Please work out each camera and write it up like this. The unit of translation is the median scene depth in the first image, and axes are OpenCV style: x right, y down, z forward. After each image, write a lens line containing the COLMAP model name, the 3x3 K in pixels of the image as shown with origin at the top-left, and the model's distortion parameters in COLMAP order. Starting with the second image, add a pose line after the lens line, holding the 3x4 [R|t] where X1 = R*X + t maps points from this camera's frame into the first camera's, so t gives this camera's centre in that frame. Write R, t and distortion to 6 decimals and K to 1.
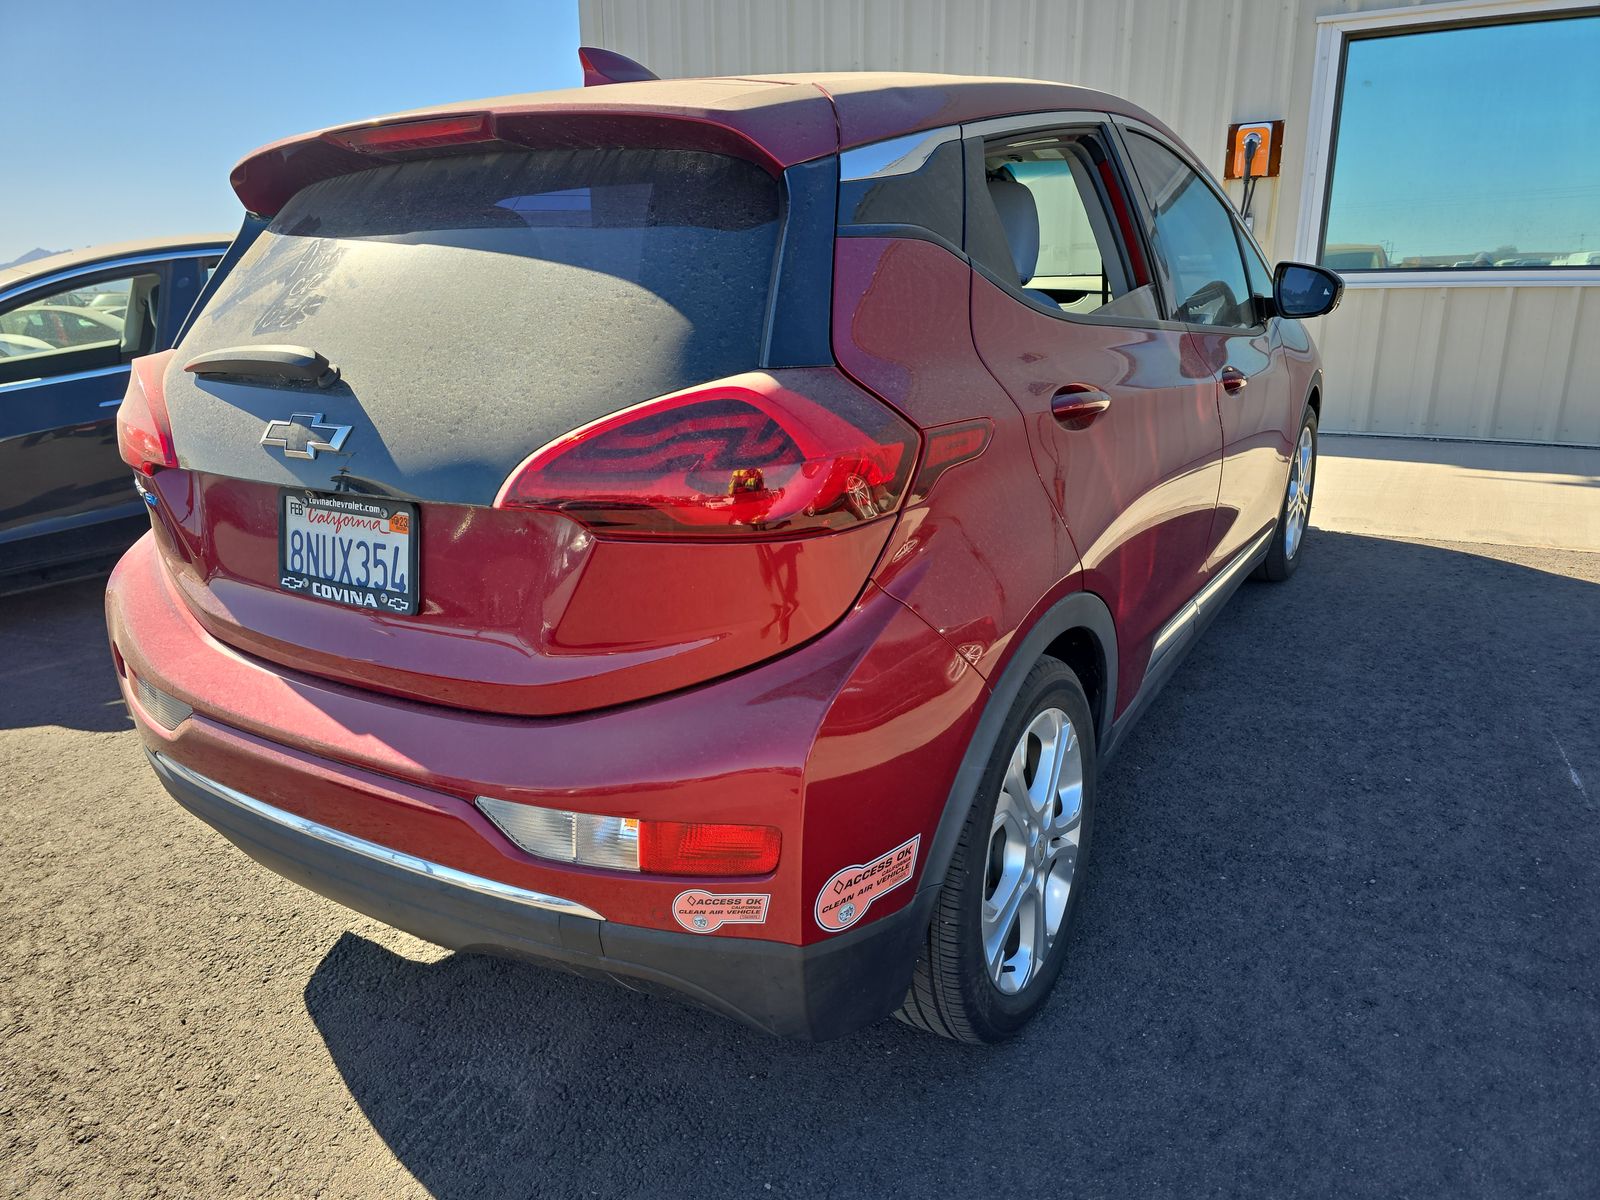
lens RADIAL K [[1115.0, 0, 800.0], [0, 1115.0, 600.0], [0, 0, 1]] dist [0.118056, -0.131478]
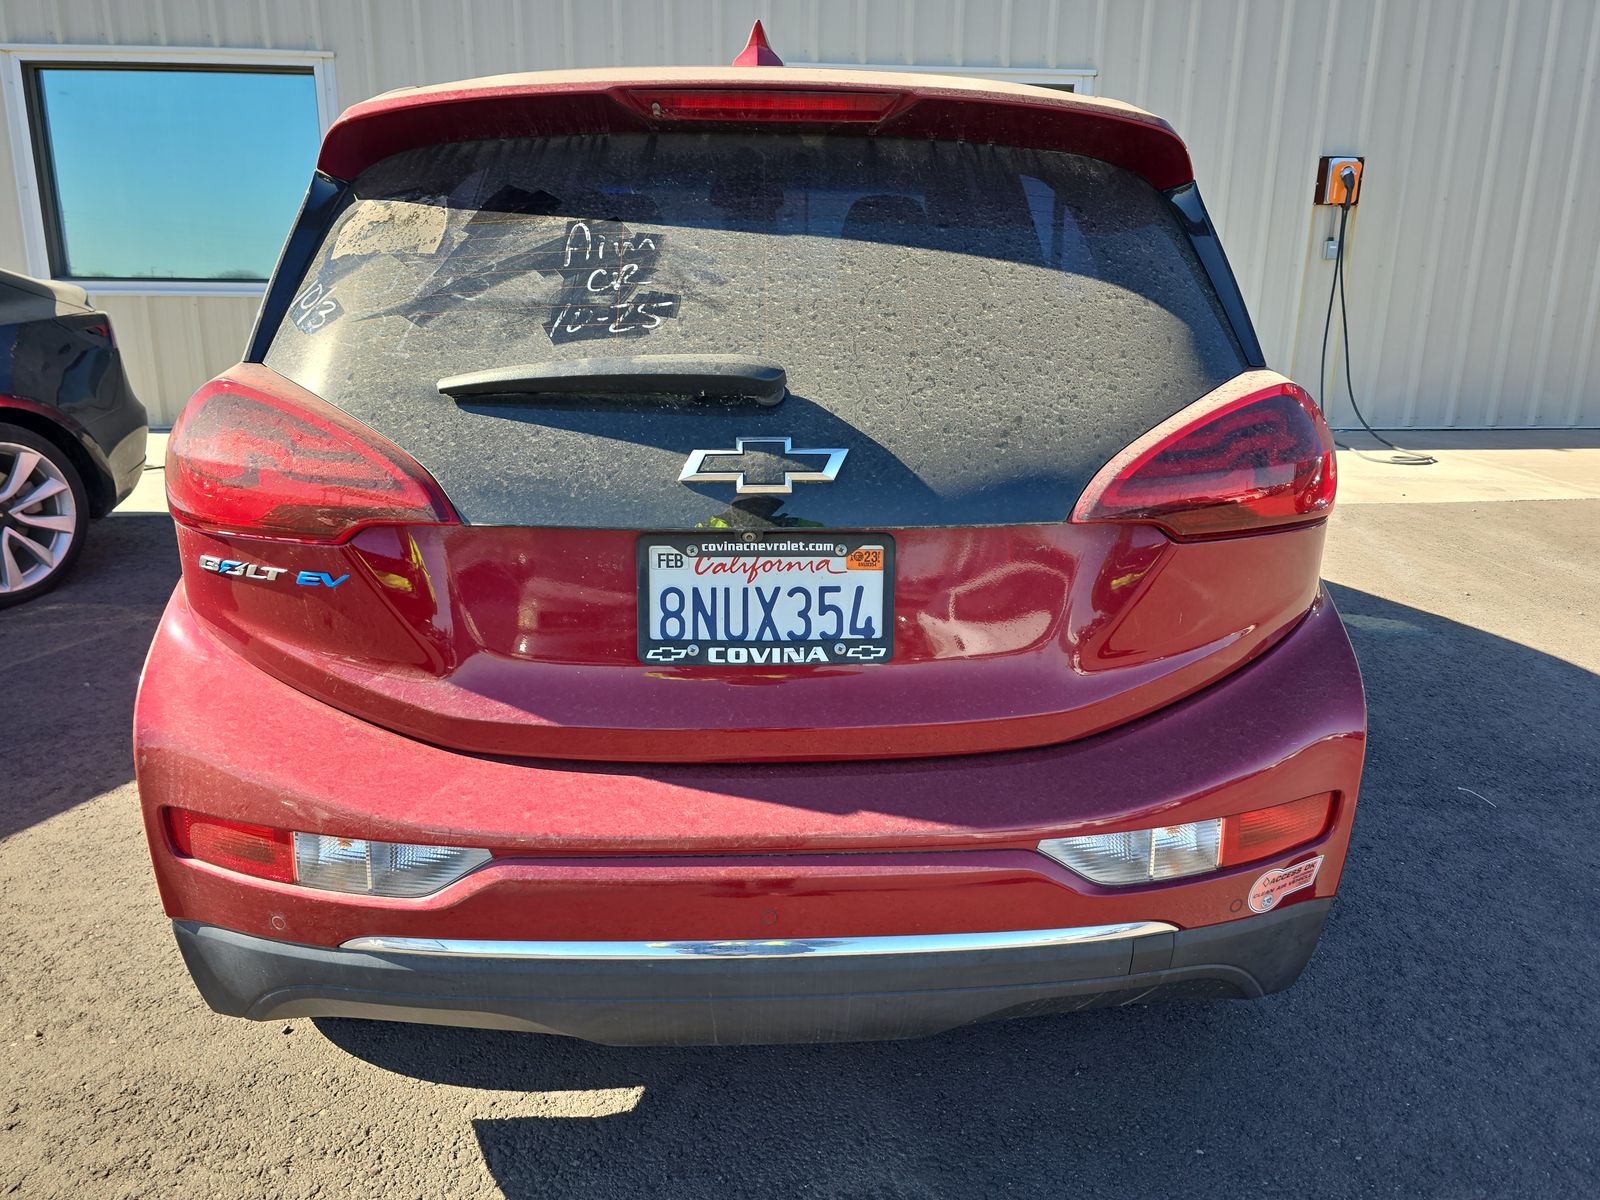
lens RADIAL K [[1115.0, 0, 800.0], [0, 1115.0, 600.0], [0, 0, 1]] dist [0.118056, -0.131478]
pose [[0.815108, -0.127168, 0.565178, -0.850495], [0.136930, 0.990257, 0.025331, -0.062687], [-0.562893, 0.056743, 0.824580, 0.311411]]
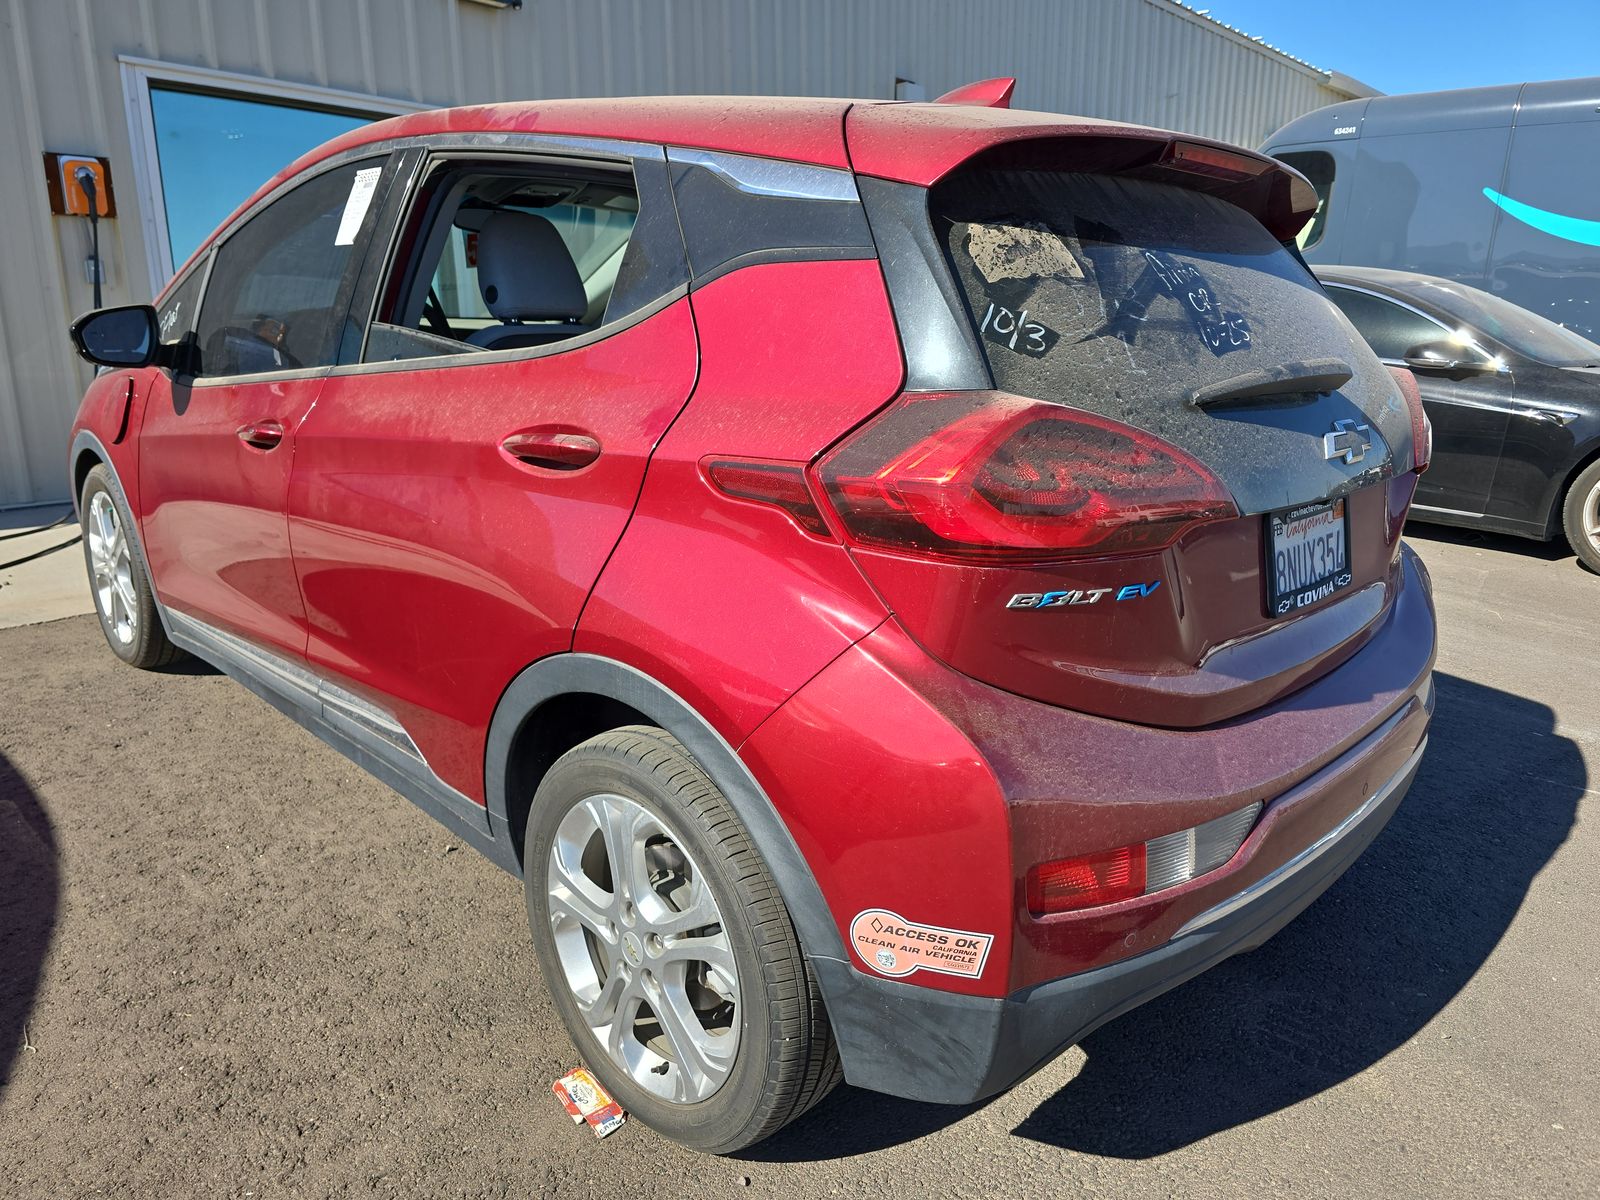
lens RADIAL K [[1148.1, 0, 800.0], [0, 1148.1, 600.0], [0, 0, 1]] dist [-0.001318, 0.002288]
pose [[0.180348, -0.213814, 0.960082, -1.532758], [0.265561, 0.950424, 0.161779, -0.302616], [-0.947076, 0.225783, 0.228188, 1.224422]]
